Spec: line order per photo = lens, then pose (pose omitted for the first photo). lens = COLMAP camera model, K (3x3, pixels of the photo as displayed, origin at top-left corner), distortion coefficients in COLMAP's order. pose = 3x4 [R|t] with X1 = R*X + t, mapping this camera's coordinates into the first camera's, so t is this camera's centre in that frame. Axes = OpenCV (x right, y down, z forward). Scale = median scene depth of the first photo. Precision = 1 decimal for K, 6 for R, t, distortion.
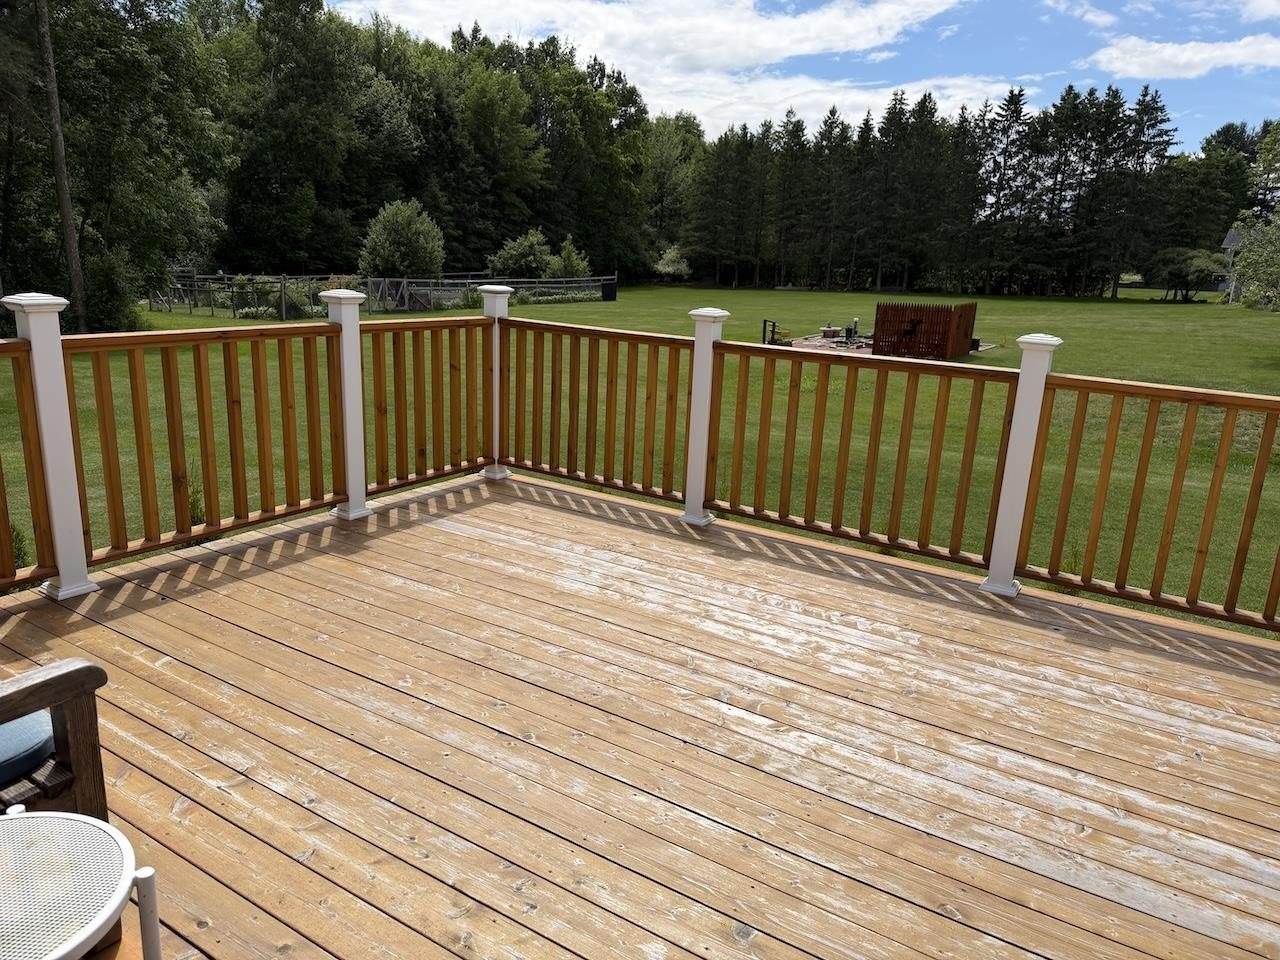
lens RADIAL K [[896.9, 0, 642.9], [0, 896.9, 482.0], [0, 0, 1]] dist [0.055927, -0.002478]
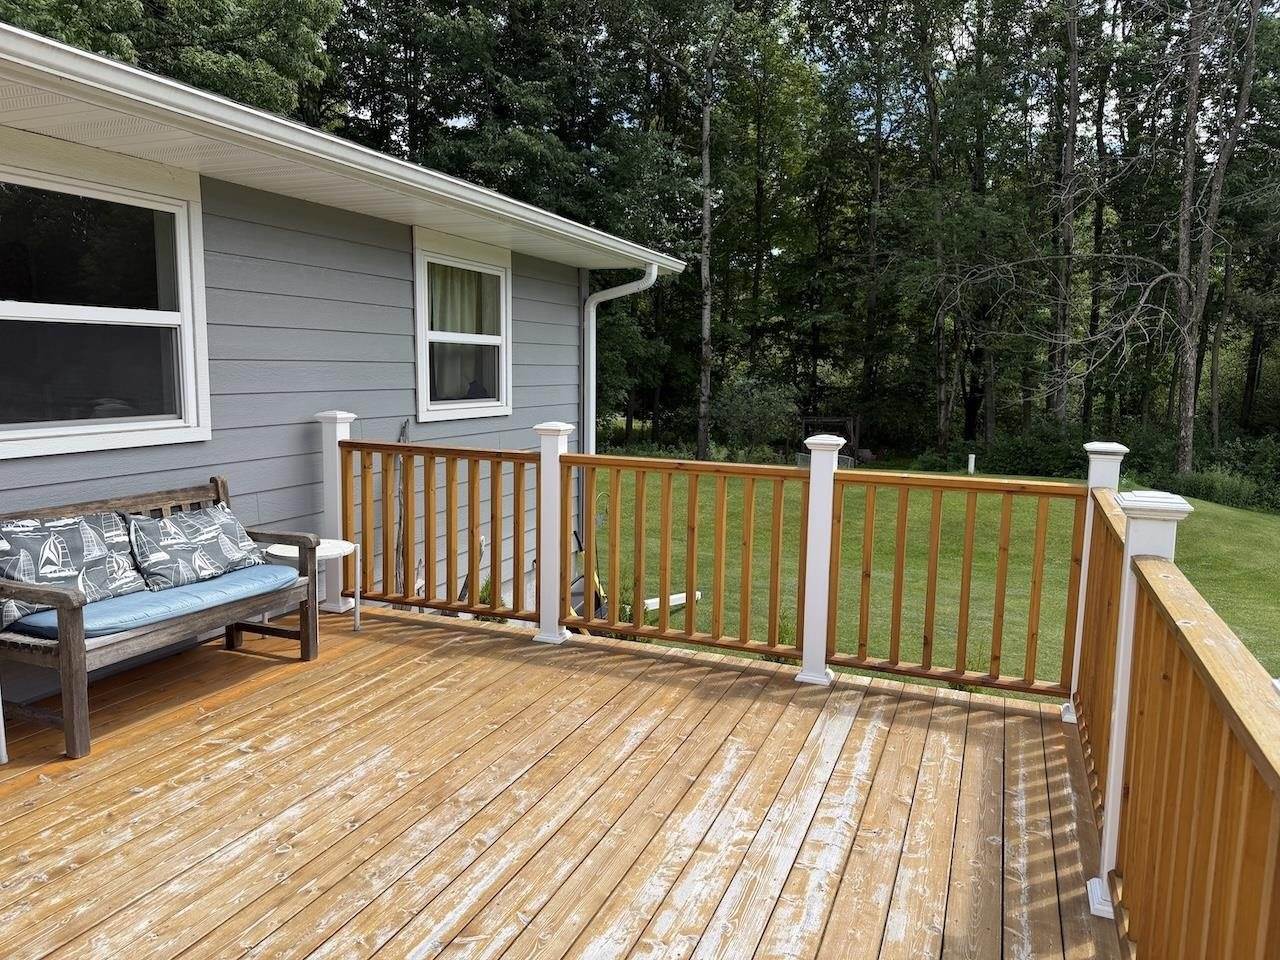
lens RADIAL K [[896.9, 0, 643.5], [0, 896.9, 482.7], [0, 0, 1]] dist [0.055927, -0.002478]
pose [[0.177995, 0.098856, -0.979053, 0.611891], [-0.250829, 0.966634, 0.052001, -0.186141], [0.951526, 0.236319, 0.196852, 0.713754]]
